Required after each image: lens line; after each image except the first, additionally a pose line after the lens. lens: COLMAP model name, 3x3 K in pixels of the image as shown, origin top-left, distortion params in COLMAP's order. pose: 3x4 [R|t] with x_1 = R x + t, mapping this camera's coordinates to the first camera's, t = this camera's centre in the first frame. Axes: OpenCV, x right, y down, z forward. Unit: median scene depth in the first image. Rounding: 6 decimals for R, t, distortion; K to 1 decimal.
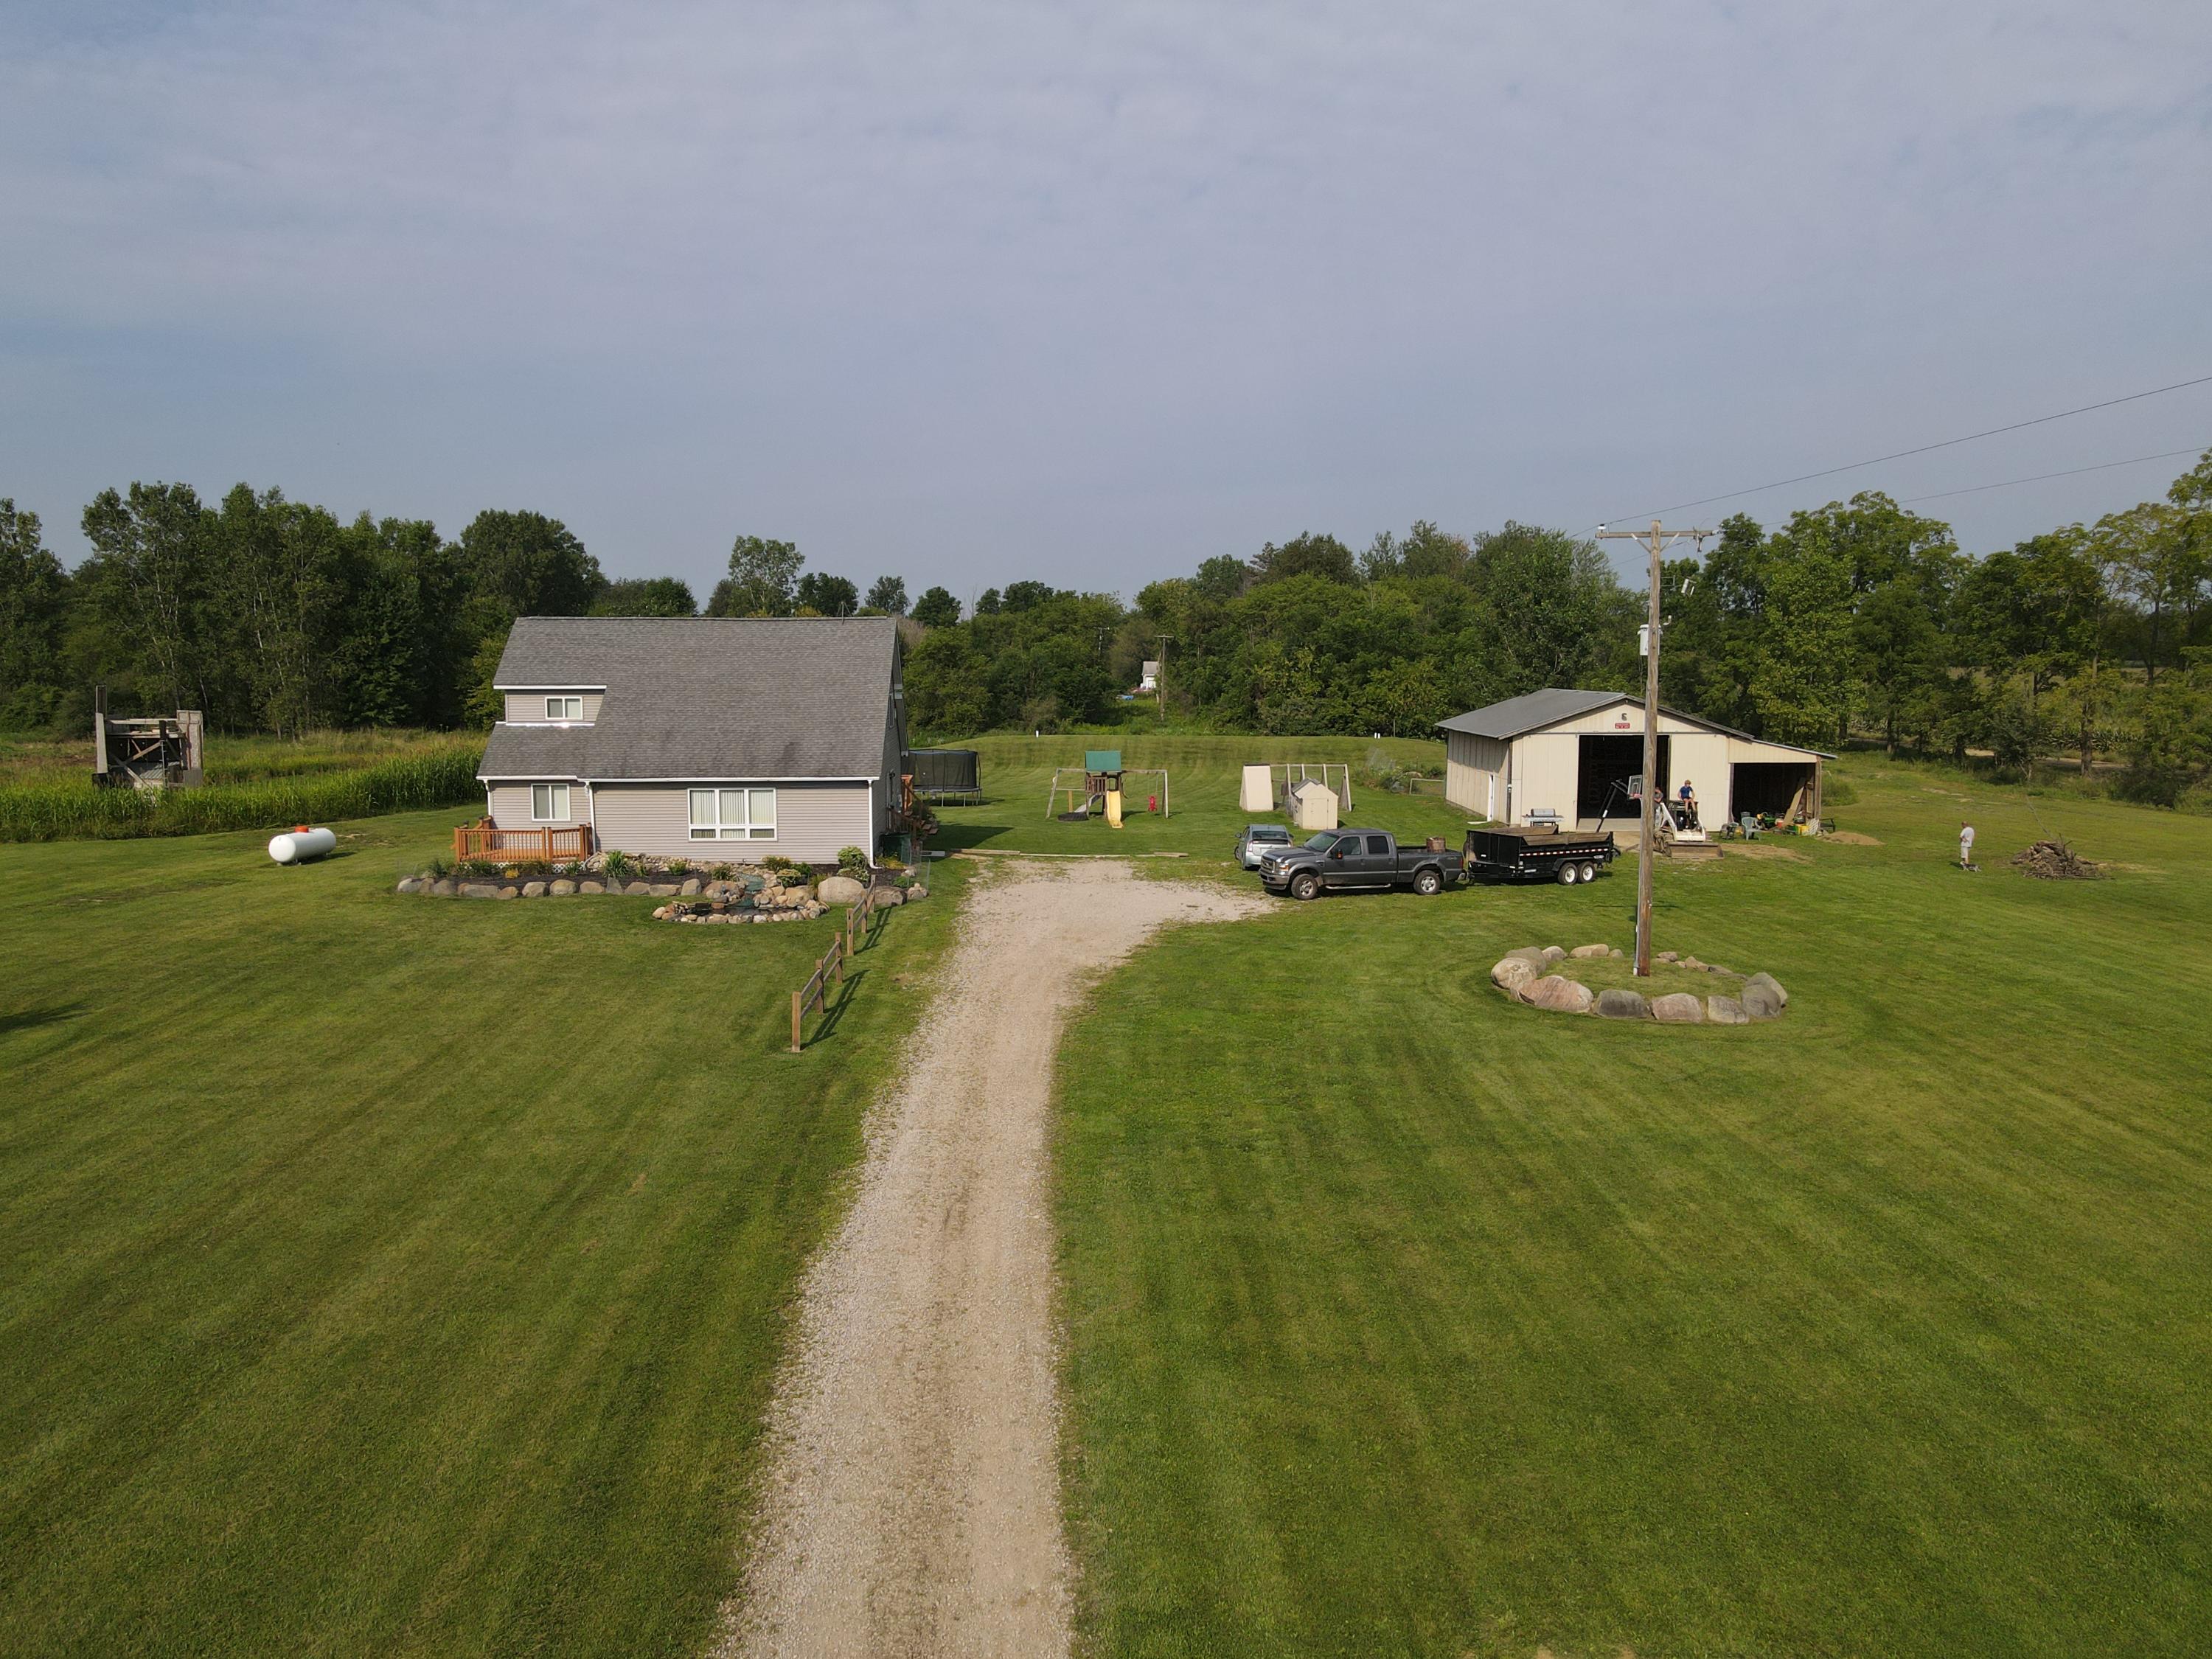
lens RADIAL K [[1627.4, 0, 1088.7], [0, 1627.4, 816.7], [0, 0, 1]] dist [-0.026395, 0.106712]
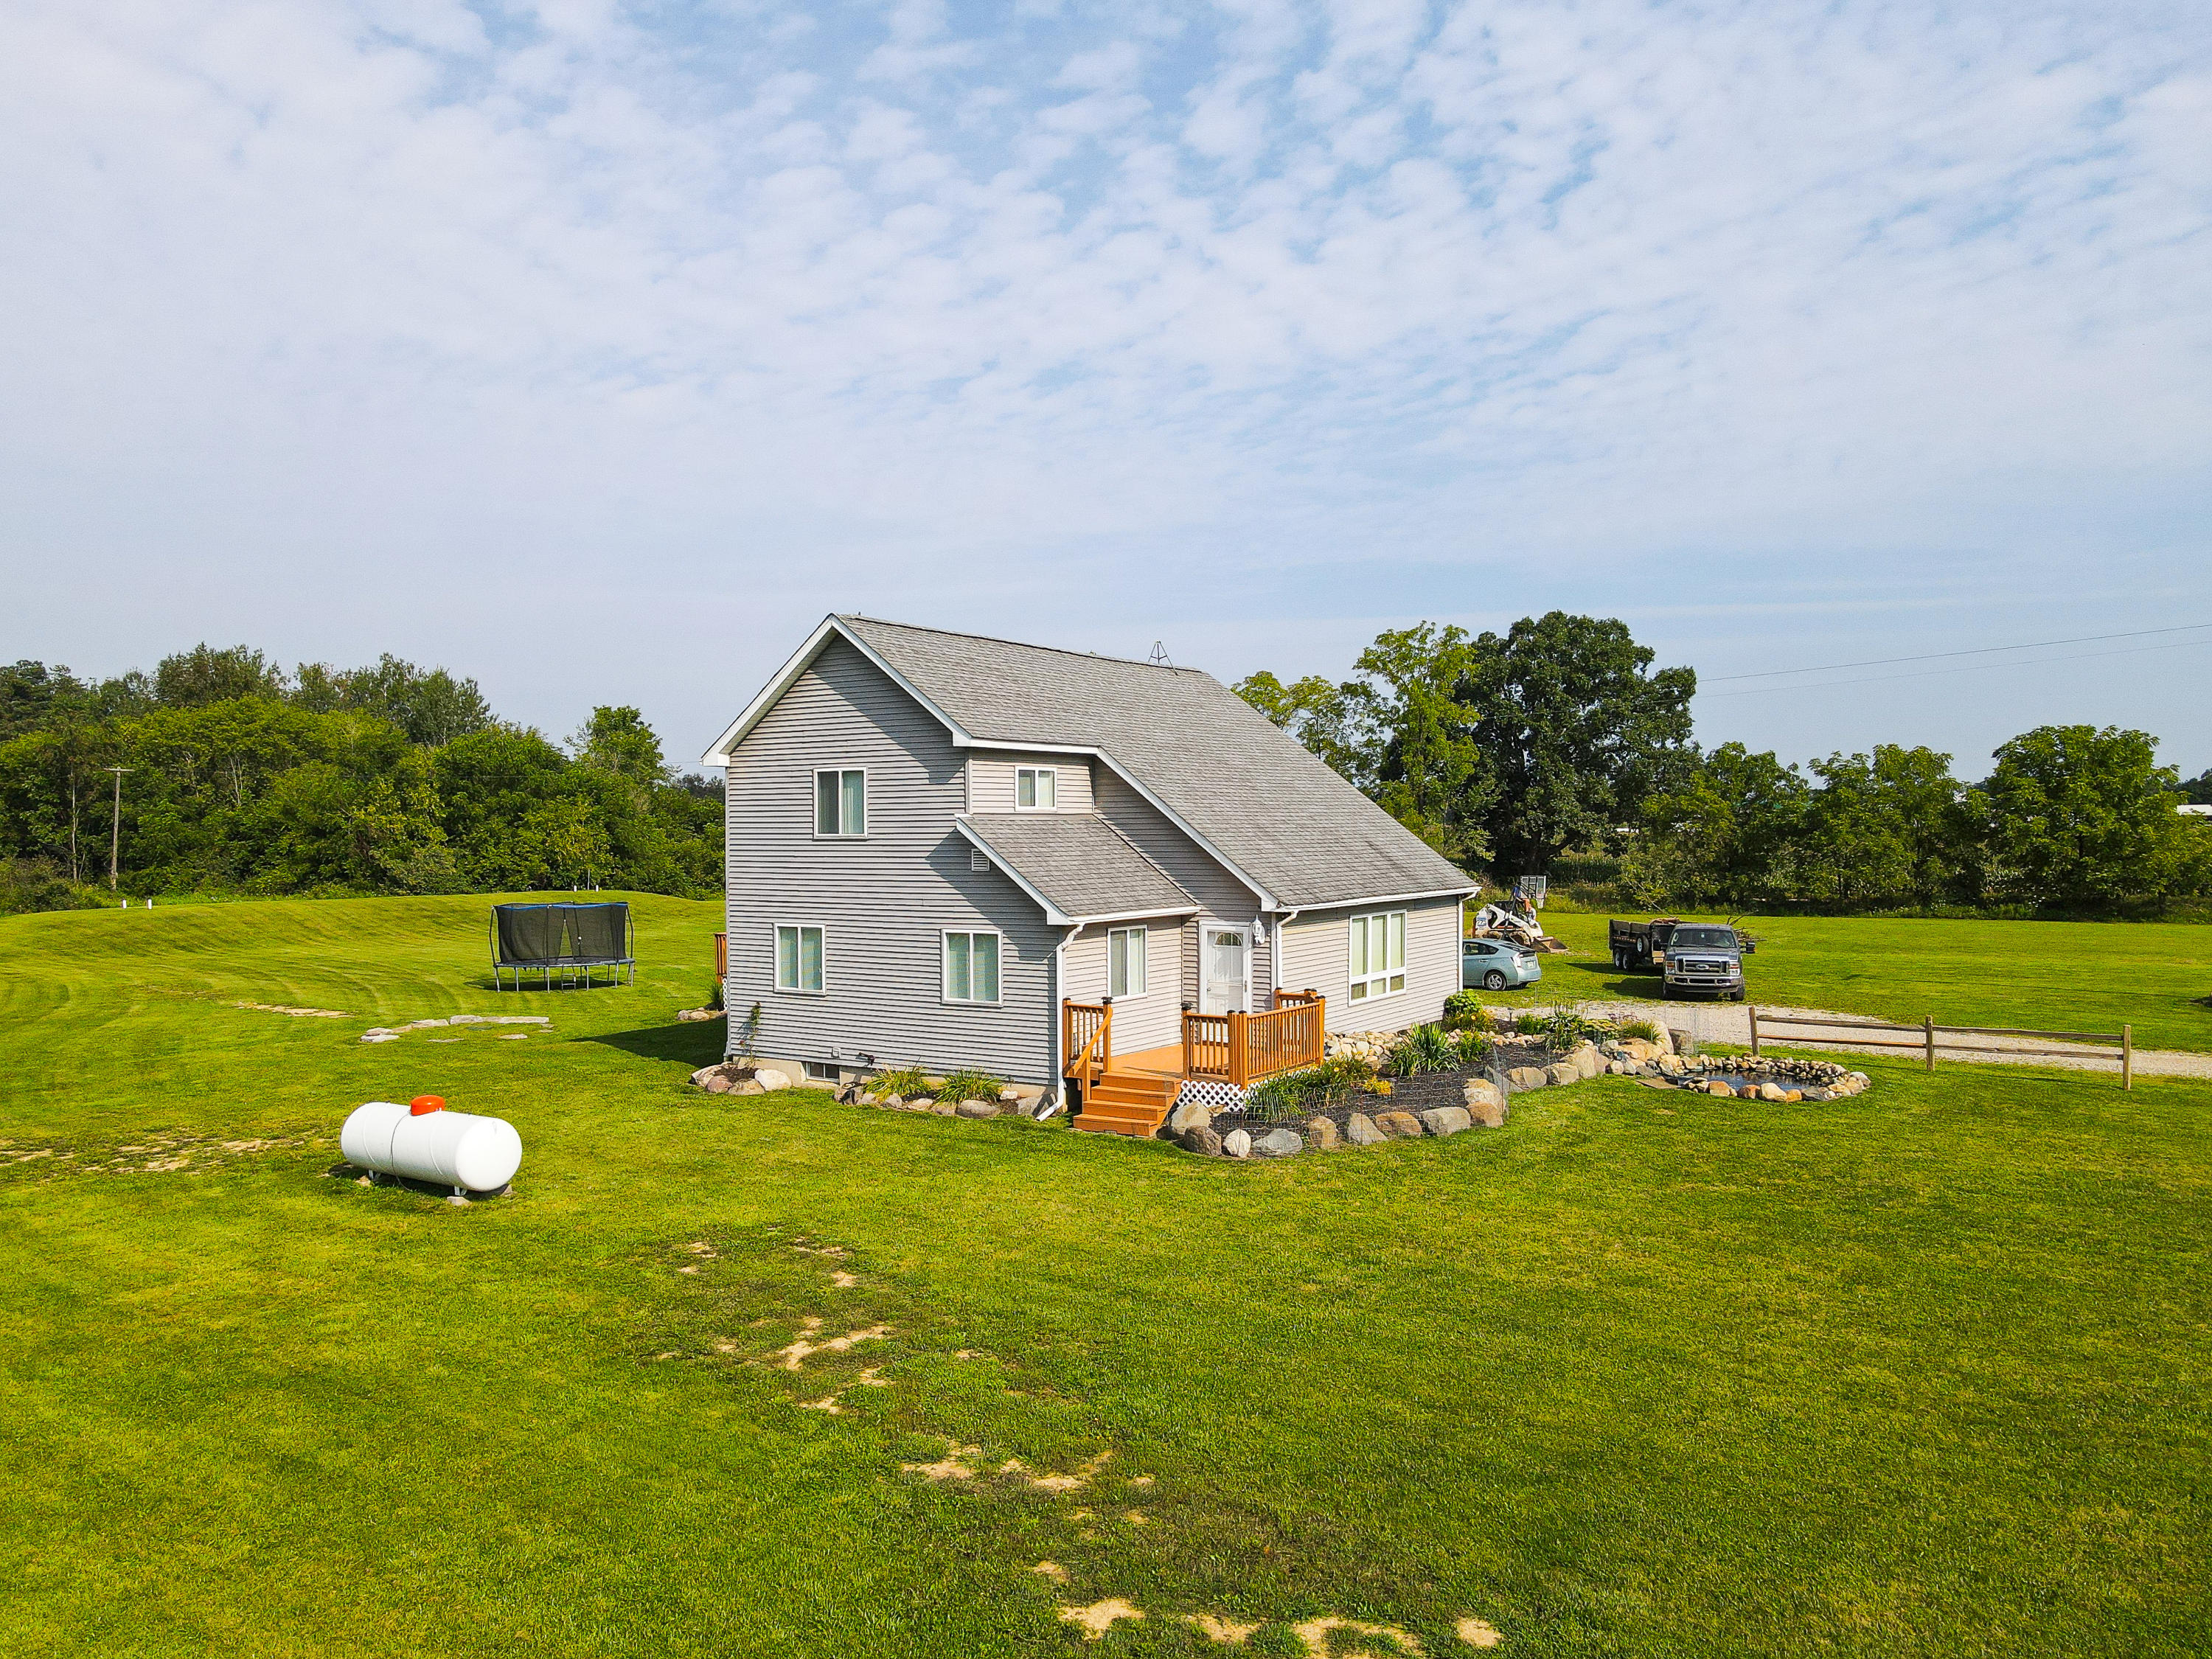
lens RADIAL K [[1623.1, 0, 1091.5], [0, 1623.1, 823.1], [0, 0, 1]] dist [0.001404, 0.030551]
pose [[0.582281, -0.001154, 0.812987, -0.595017], [0.087725, 0.994250, -0.061419, -0.017607], [-0.808241, 0.107082, 0.579034, 0.550036]]
